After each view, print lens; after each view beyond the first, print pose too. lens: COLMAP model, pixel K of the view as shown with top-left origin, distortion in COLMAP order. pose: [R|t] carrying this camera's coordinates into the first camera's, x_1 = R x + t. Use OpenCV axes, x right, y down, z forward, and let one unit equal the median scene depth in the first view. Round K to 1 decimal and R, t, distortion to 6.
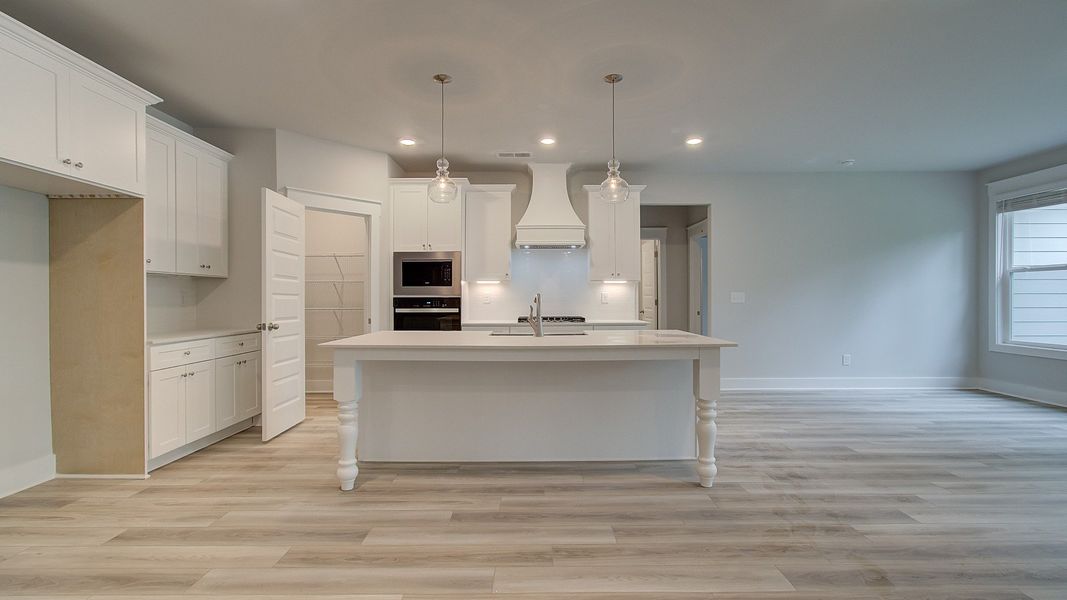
lens RADIAL K [[433.6, 0, 533.5], [0, 433.6, 300.0], [0, 0, 1]] dist [-0.001445, 0.000094]
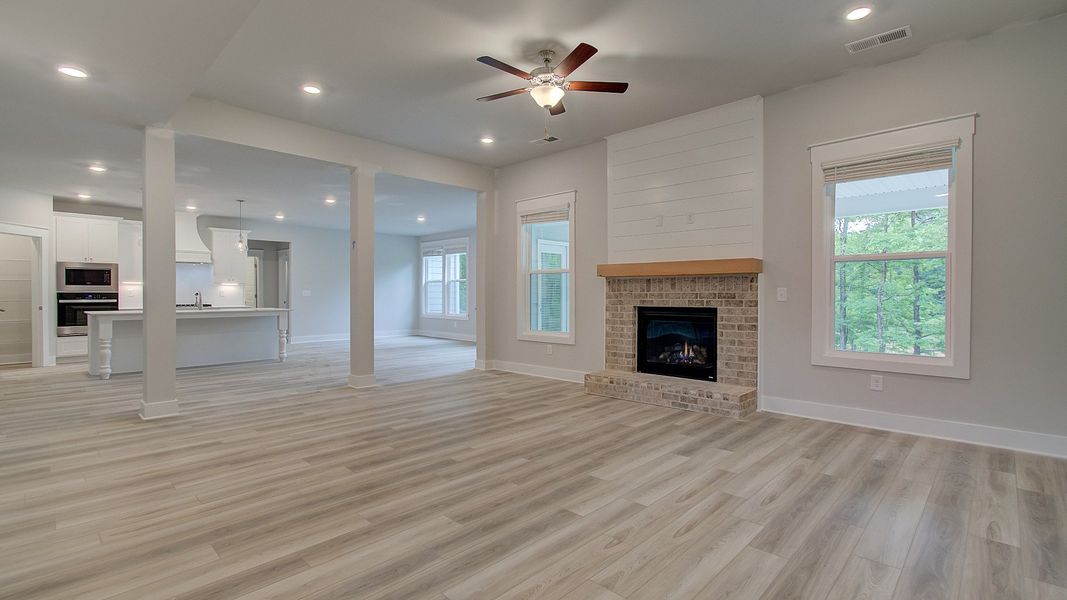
lens RADIAL K [[487.8, 0, 533.5], [0, 487.8, 300.0], [0, 0, 1]] dist [-0.001071, 0.001155]
pose [[0.695950, -0.004507, 0.718076, -0.387224], [-0.001863, 0.999966, 0.008082, 0.003495], [-0.718088, -0.006962, 0.695918, -1.290263]]
